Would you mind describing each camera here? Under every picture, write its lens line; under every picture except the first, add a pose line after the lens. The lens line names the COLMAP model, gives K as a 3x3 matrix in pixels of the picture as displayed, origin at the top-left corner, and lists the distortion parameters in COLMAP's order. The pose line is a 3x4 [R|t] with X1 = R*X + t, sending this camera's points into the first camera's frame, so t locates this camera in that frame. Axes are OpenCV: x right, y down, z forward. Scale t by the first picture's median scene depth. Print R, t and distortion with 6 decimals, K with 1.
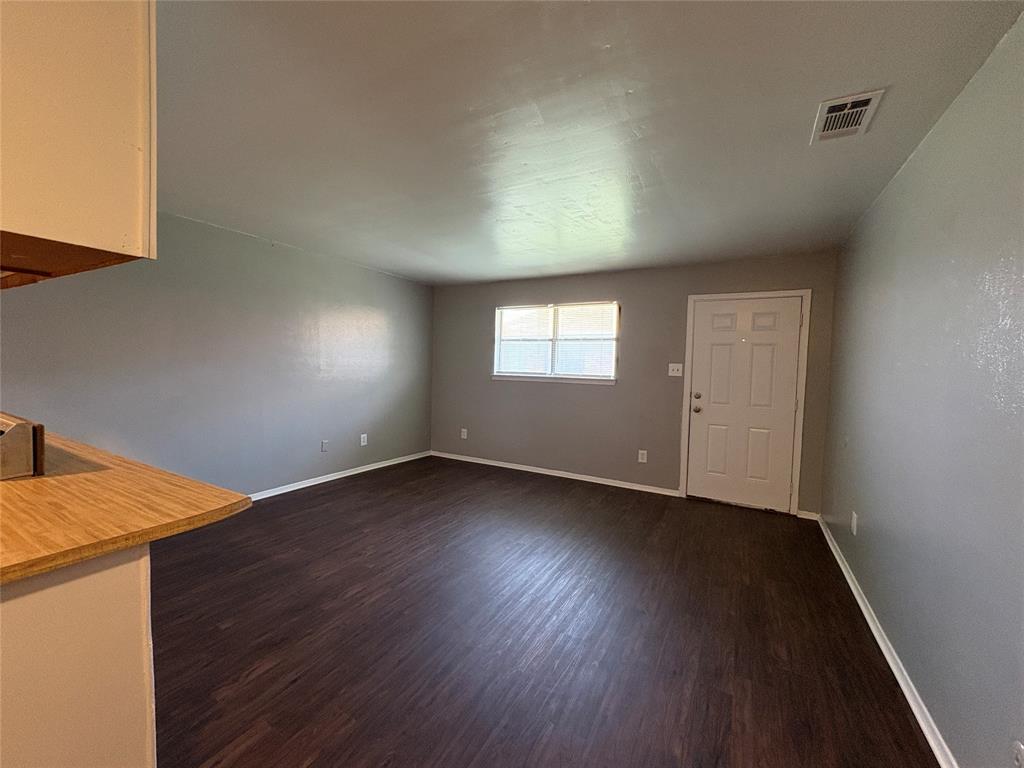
lens RADIAL K [[408.7, 0, 513.1], [0, 408.7, 380.9], [0, 0, 1]] dist [0.011900, -0.000252]
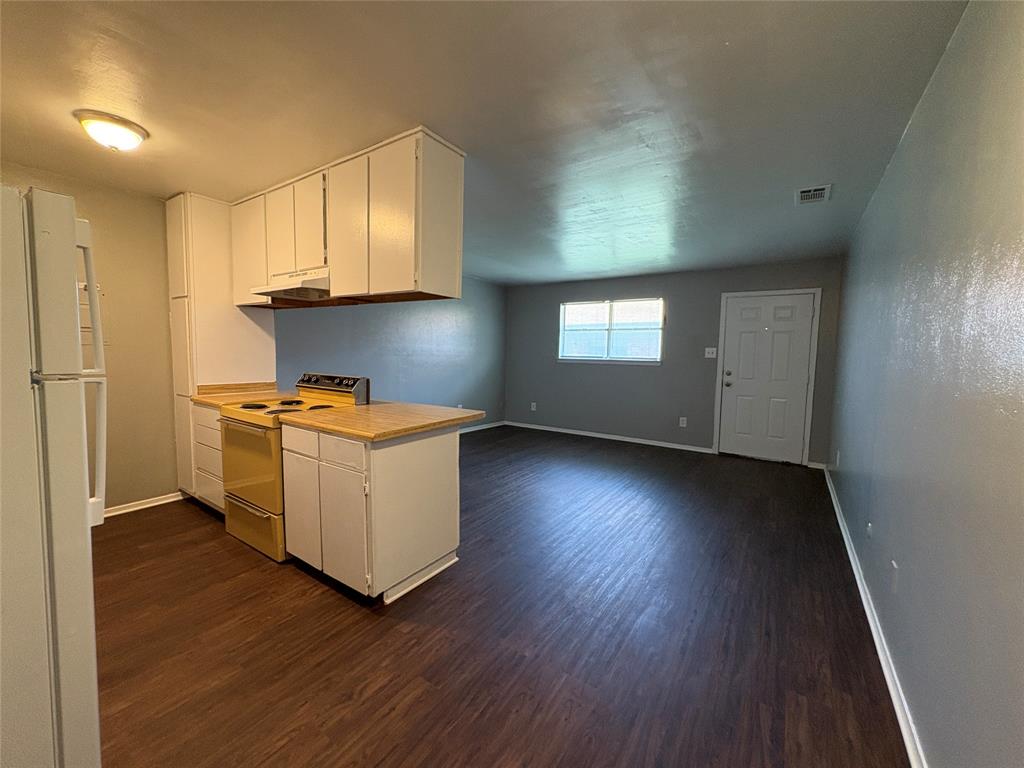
lens RADIAL K [[408.7, 0, 515.0], [0, 408.7, 380.4], [0, 0, 1]] dist [0.011900, -0.000252]
pose [[0.996760, -0.000691, -0.080435, -0.100081], [0.002845, 0.999640, 0.026674, 0.022444], [0.080388, -0.026816, 0.996403, -0.301321]]
